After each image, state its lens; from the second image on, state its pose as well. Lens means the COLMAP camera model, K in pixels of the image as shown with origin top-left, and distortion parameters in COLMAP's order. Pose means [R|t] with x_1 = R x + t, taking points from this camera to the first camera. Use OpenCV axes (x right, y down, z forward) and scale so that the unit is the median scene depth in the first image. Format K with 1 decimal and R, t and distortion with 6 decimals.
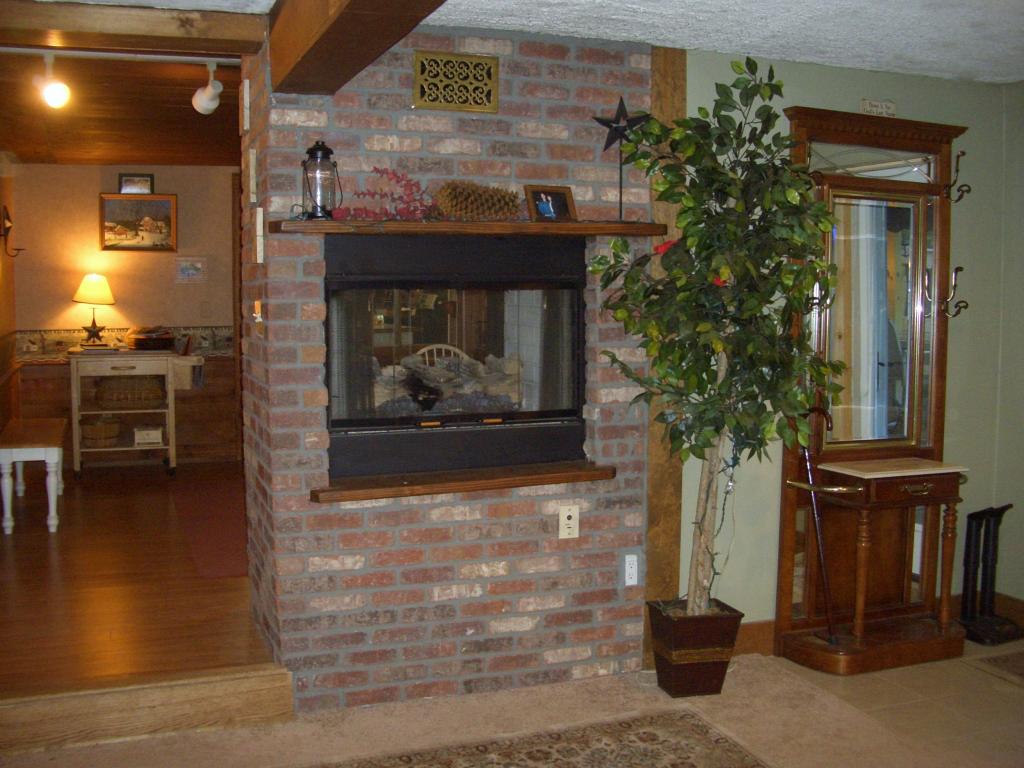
lens RADIAL K [[1078.5, 0, 506.3], [0, 1078.5, 381.7], [0, 0, 1]] dist [-0.190634, 0.000000]
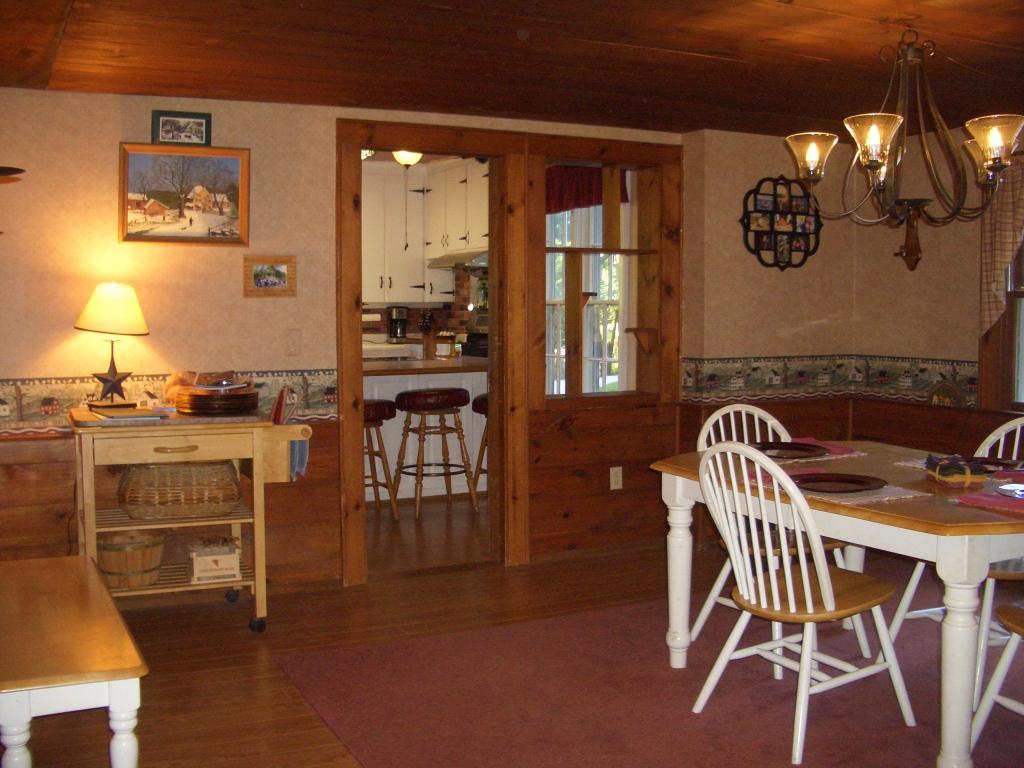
lens RADIAL K [[1078.5, 0, 510.9], [0, 1078.5, 374.0], [0, 0, 1]] dist [-0.190634, 0.000000]
pose [[0.994172, -0.006341, 0.107621, -0.463261], [0.008841, 0.999702, -0.022775, -0.072135], [-0.107445, 0.023594, 0.993931, 0.785920]]
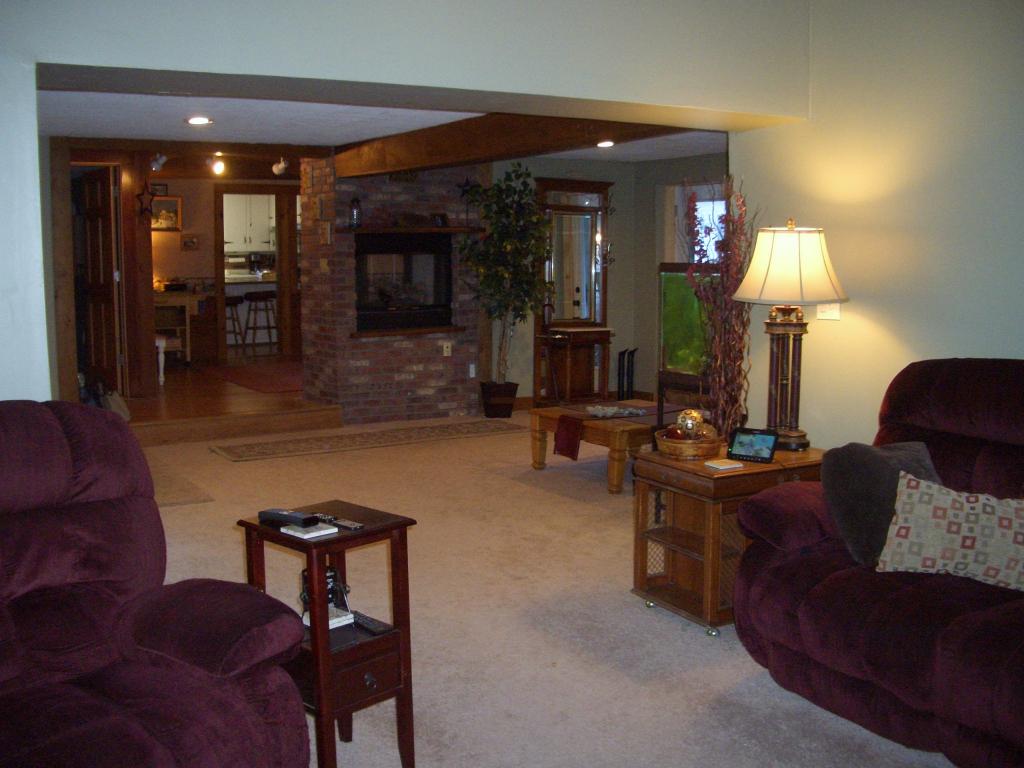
lens RADIAL K [[1078.5, 0, 513.6], [0, 1078.5, 386.6], [0, 0, 1]] dist [-0.190634, 0.000000]
pose [[0.978948, -0.023598, 0.202741, -0.293100], [0.015849, 0.999084, 0.039760, 0.120259], [-0.203494, -0.035710, 0.978425, -1.434232]]
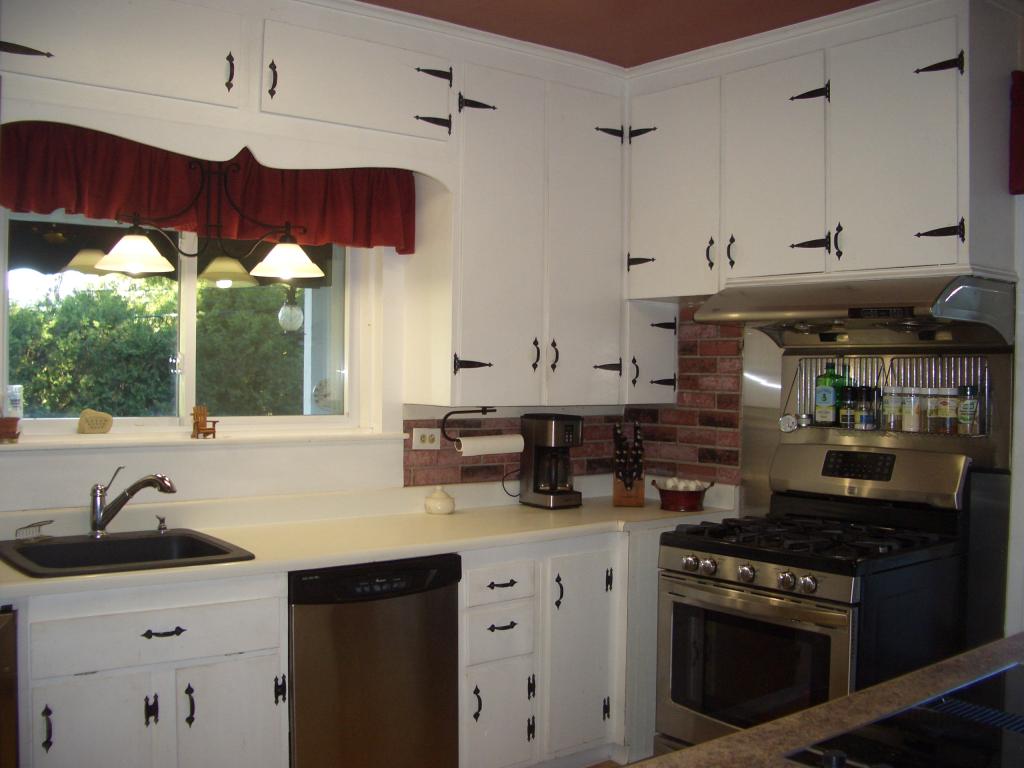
lens RADIAL K [[1078.5, 0, 511.7], [0, 1078.5, 385.7], [0, 0, 1]] dist [-0.190634, 0.000000]
pose [[0.951015, 0.011896, 0.308914, -0.790342], [0.010666, 0.997402, -0.071243, -0.237840], [-0.308959, 0.071048, 0.948418, 2.295047]]
